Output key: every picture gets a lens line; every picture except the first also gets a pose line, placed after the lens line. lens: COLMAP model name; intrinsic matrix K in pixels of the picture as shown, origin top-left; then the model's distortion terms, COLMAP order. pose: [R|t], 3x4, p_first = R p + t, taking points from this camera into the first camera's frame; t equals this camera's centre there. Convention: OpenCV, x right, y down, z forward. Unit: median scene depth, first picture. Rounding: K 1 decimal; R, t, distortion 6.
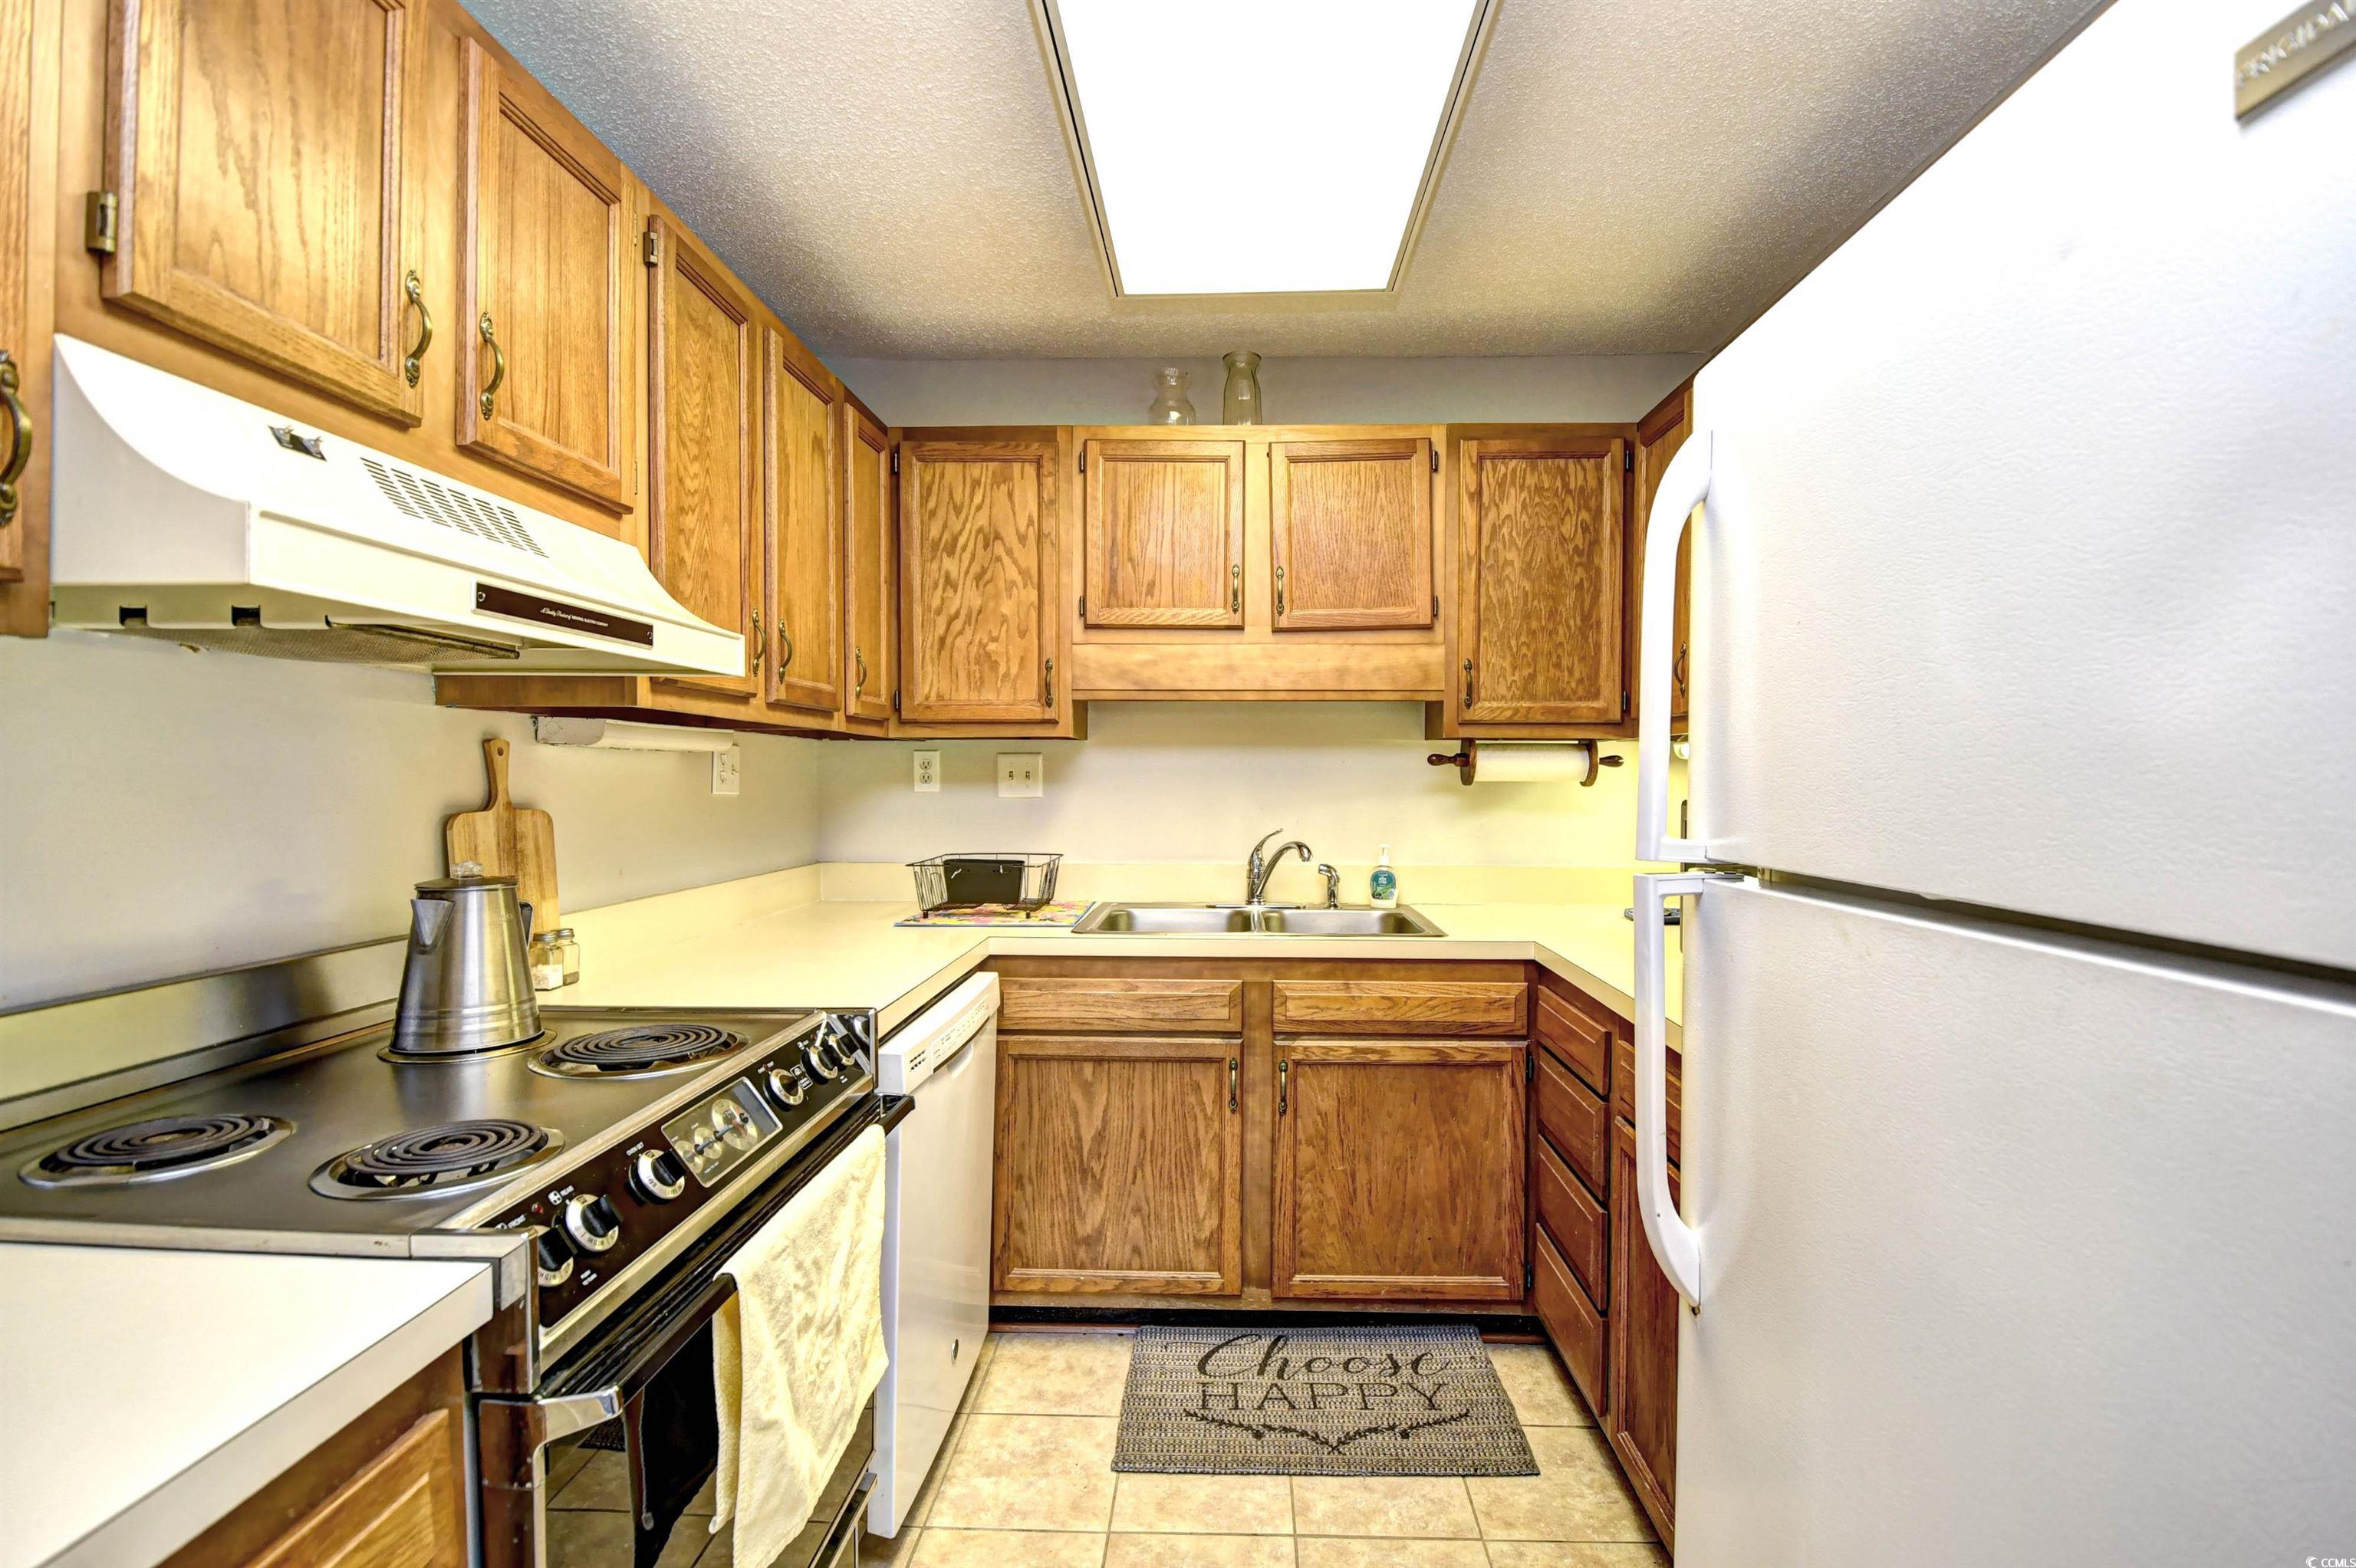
lens RADIAL K [[1052.5, 0, 1218.2], [0, 1052.5, 790.4], [0, 0, 1]] dist [0.012089, -0.023429]
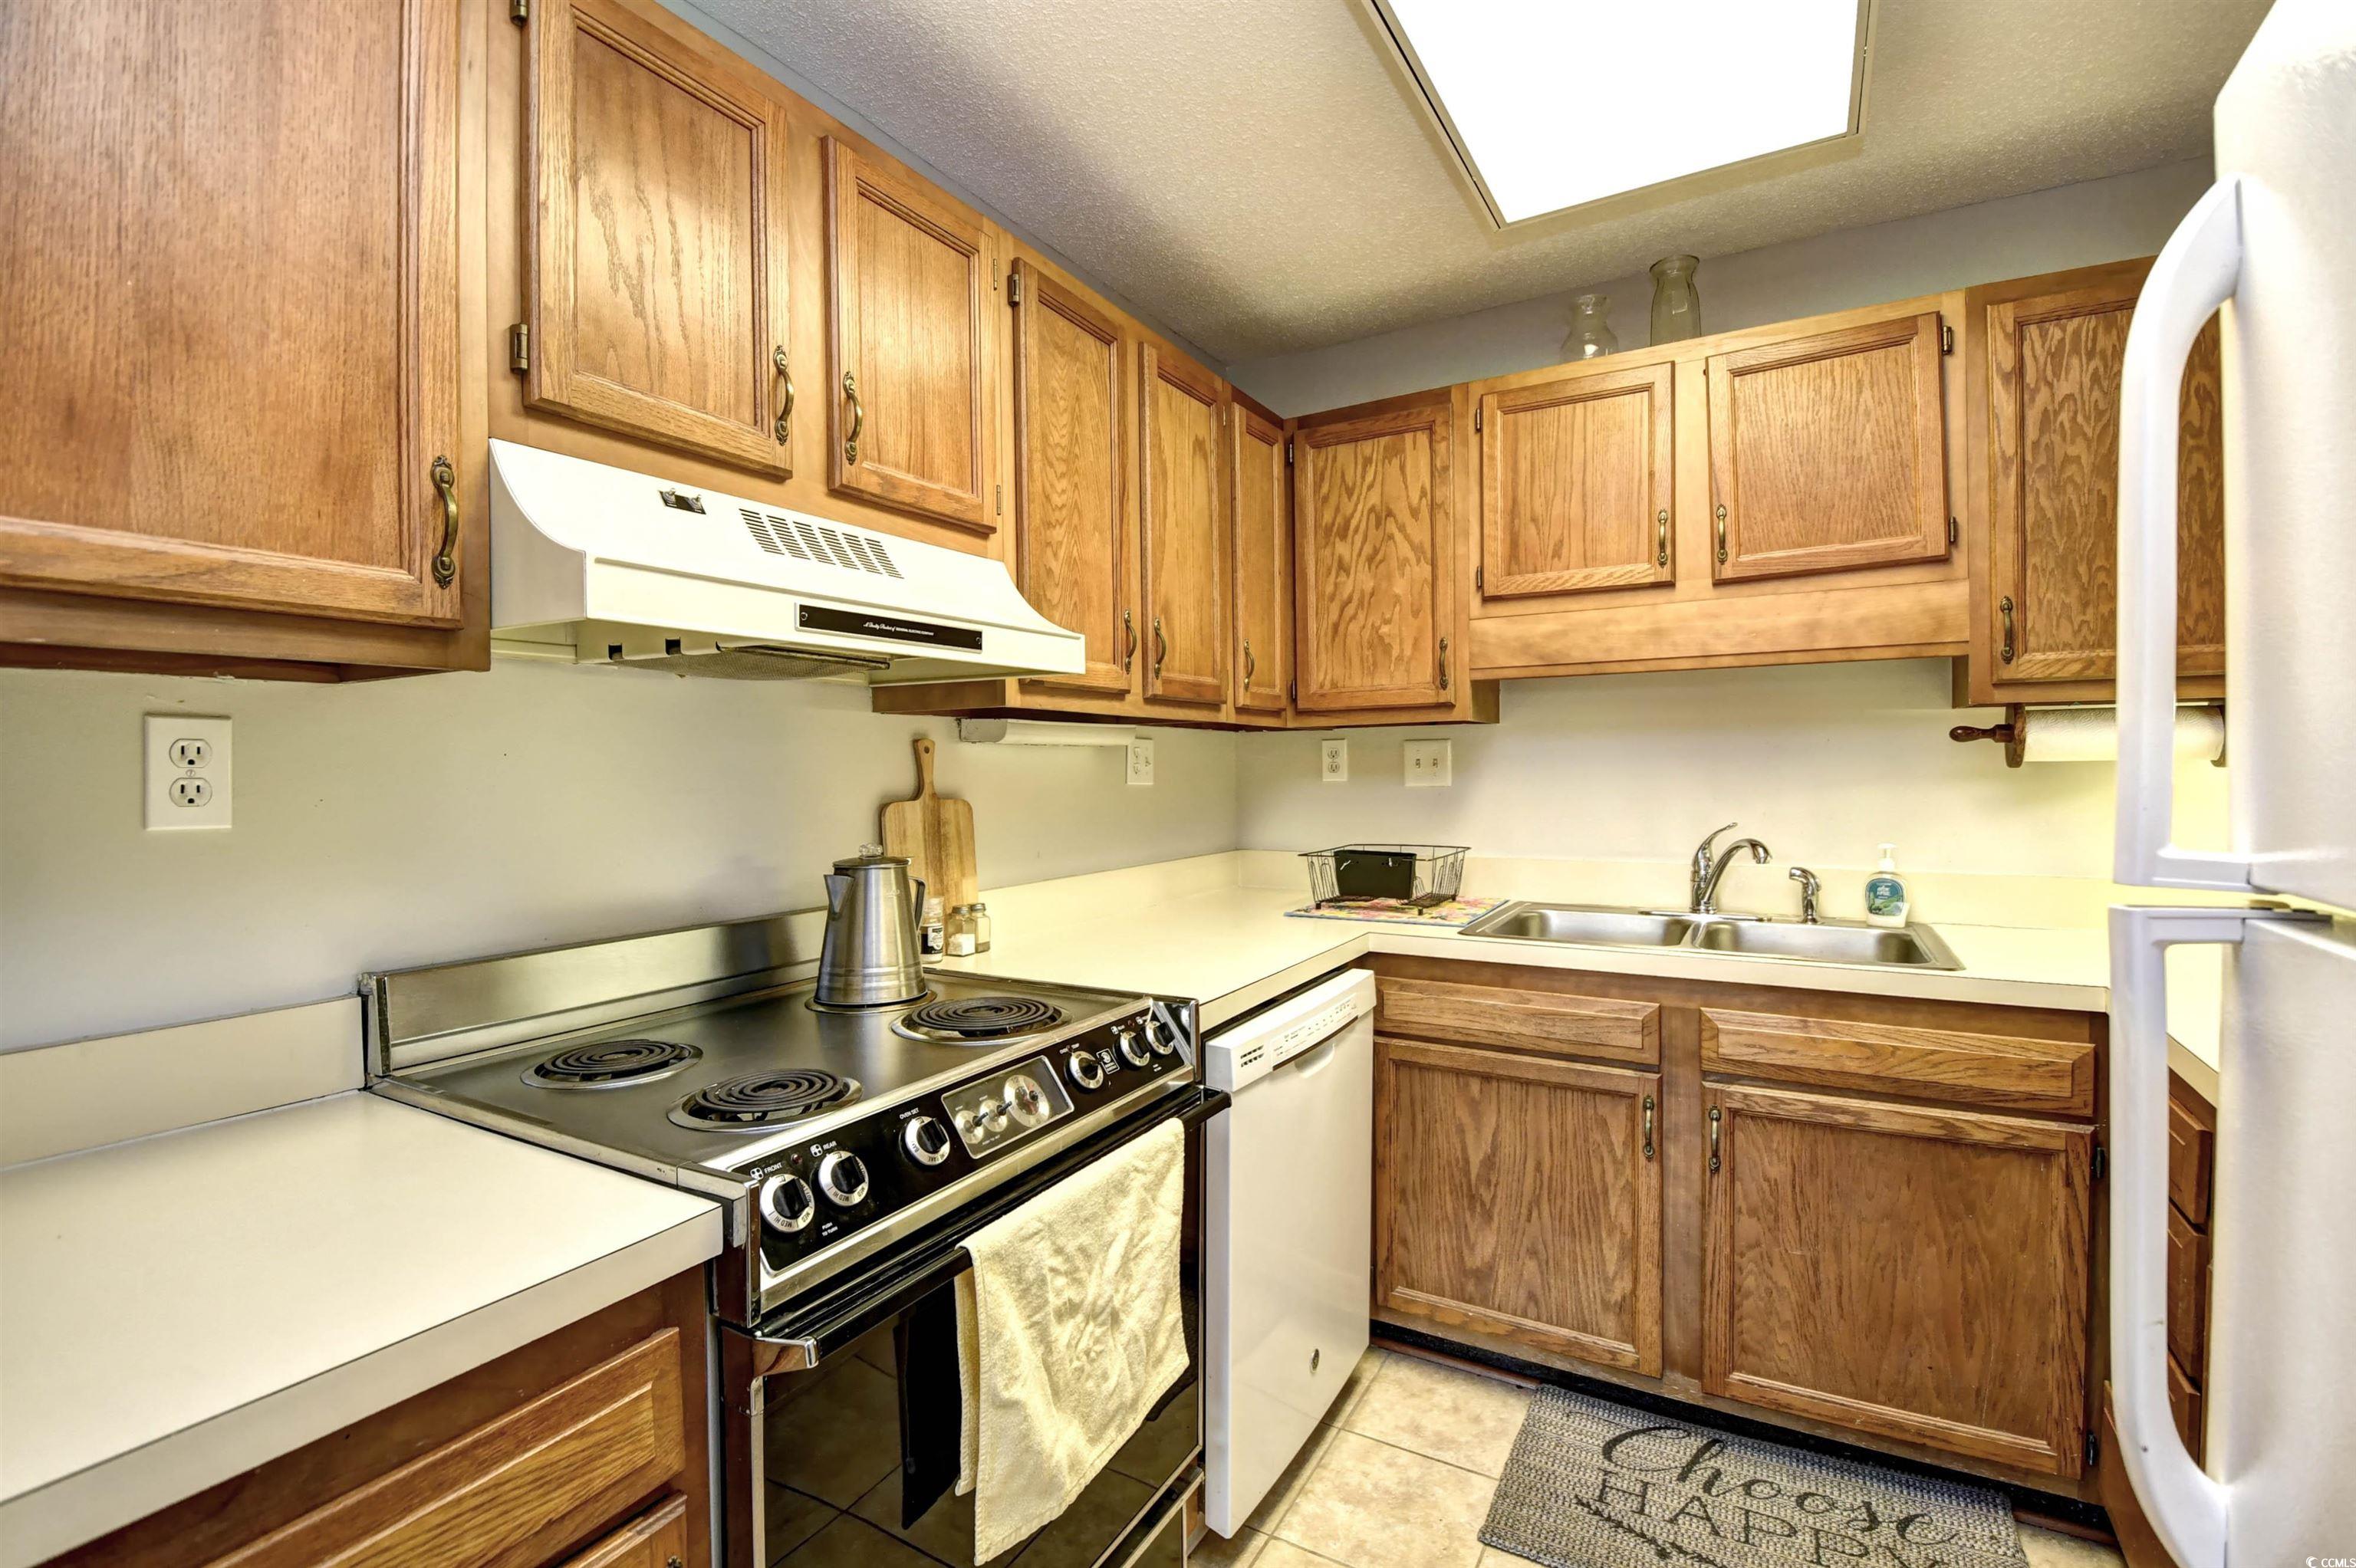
lens RADIAL K [[1049.6, 0, 1178.5], [0, 1049.6, 777.2], [0, 0, 1]] dist [0.016622, -0.027553]
pose [[0.873834, -0.008299, -0.486154, 0.097596], [0.007661, 0.999965, -0.003301, -0.000159], [0.486164, -0.000840, 0.873867, 0.084196]]
